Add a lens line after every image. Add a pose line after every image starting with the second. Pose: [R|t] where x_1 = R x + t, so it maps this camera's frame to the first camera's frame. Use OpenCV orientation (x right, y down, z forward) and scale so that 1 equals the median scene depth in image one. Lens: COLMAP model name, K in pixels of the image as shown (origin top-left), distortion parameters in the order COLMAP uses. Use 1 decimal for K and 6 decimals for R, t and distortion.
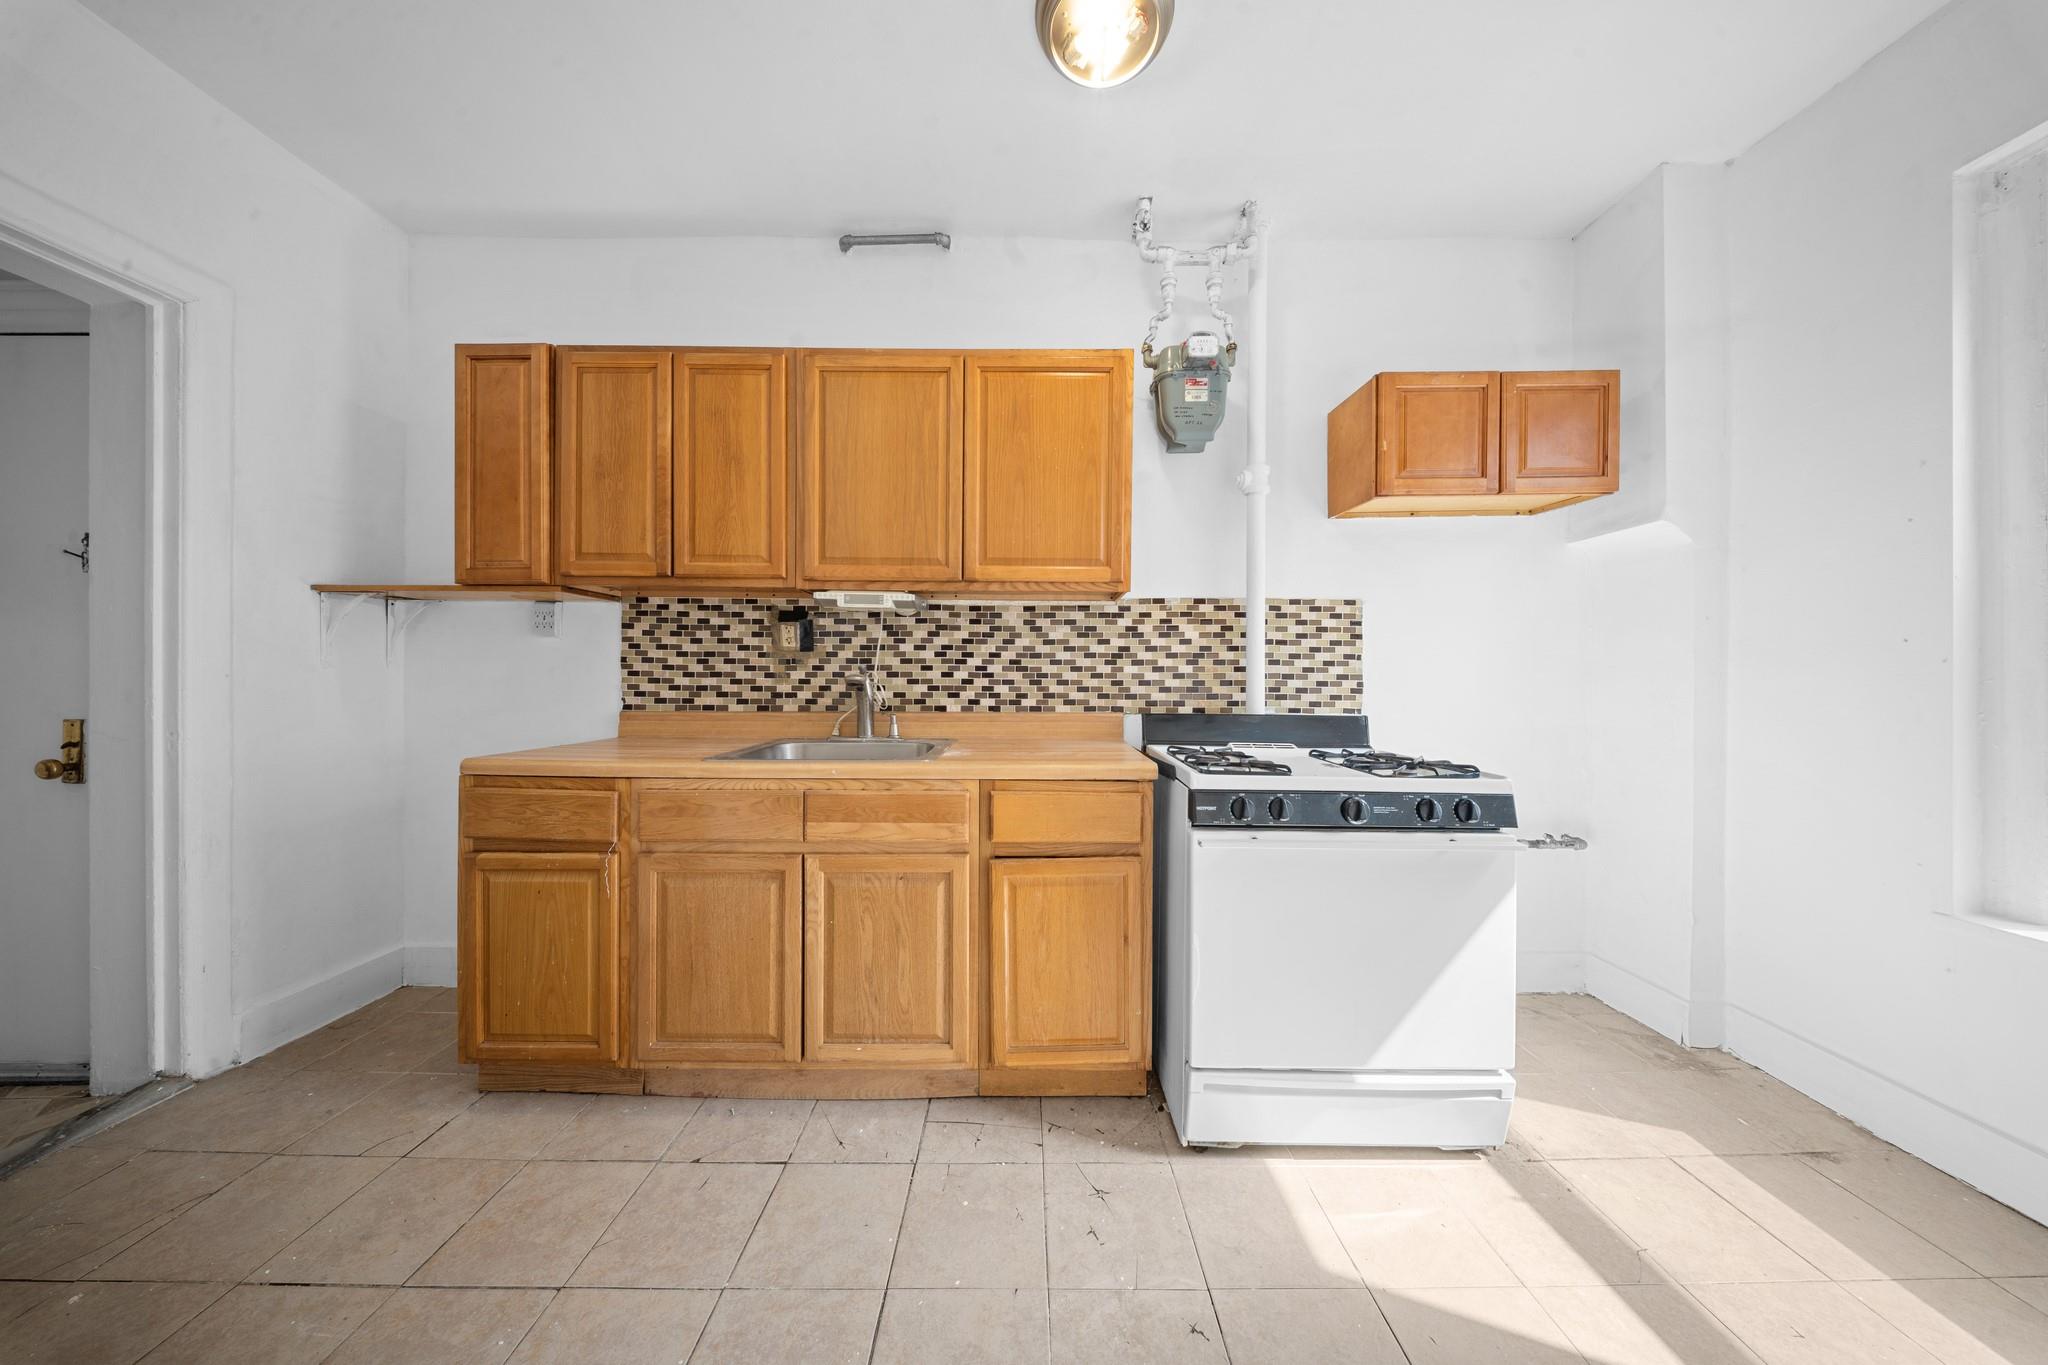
lens RADIAL K [[598.1, 0, 1020.0], [0, 598.1, 679.6], [0, 0, 1]] dist [-0.005535, -0.000139]
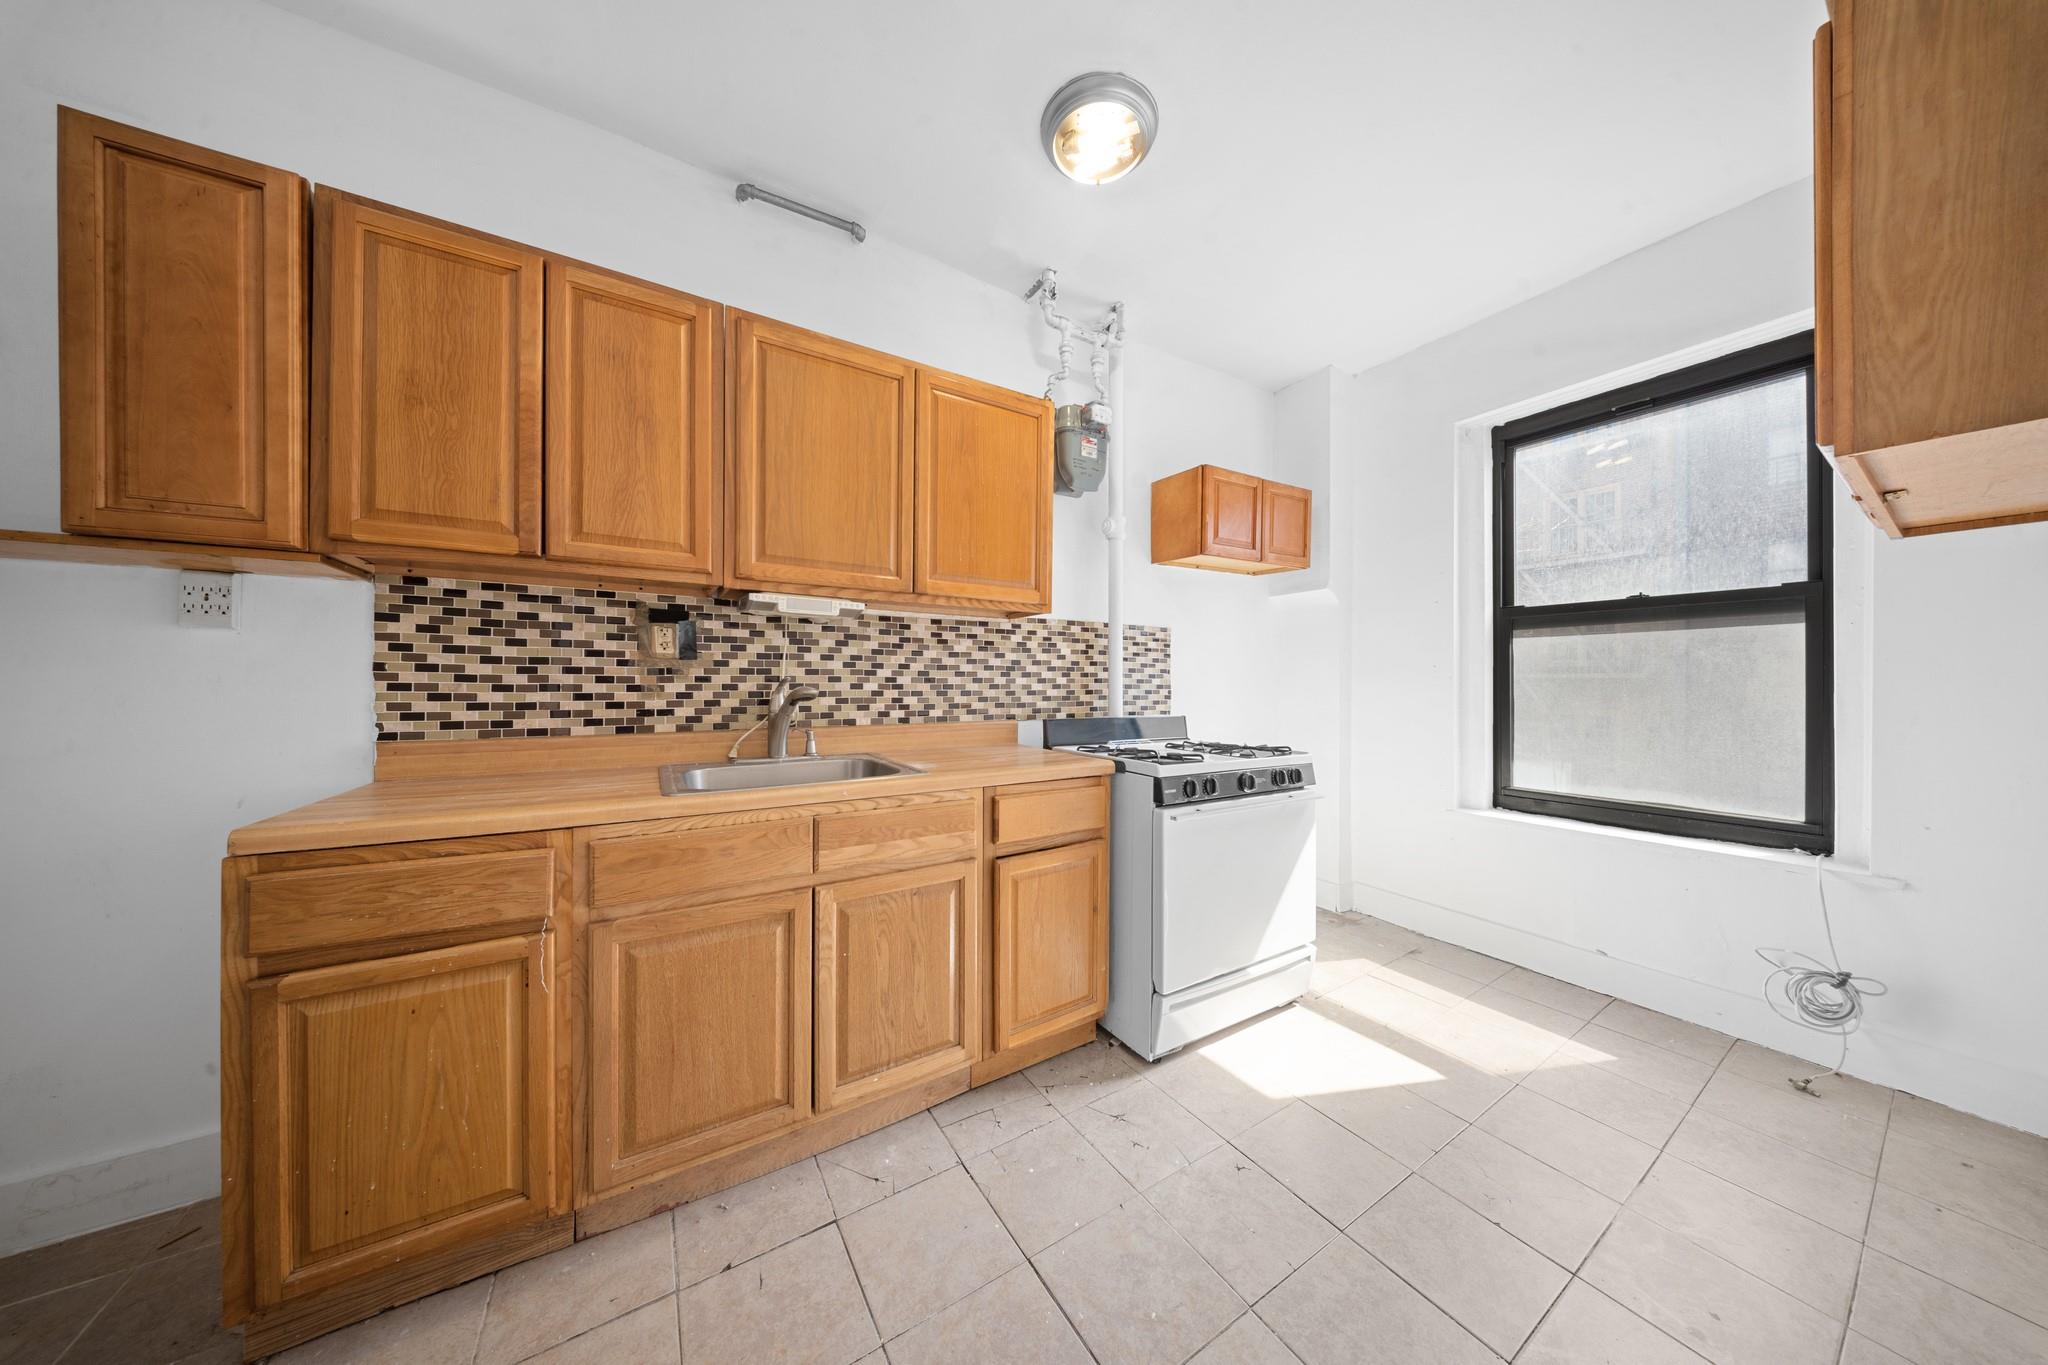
lens RADIAL K [[604.6, 0, 1021.5], [0, 604.6, 687.6], [0, 0, 1]] dist [-0.006409, -0.001299]
pose [[0.851026, -0.006214, 0.525087, -0.406486], [0.004928, 0.999980, 0.003848, -0.008777], [-0.525101, -0.000687, 0.851040, 0.039083]]
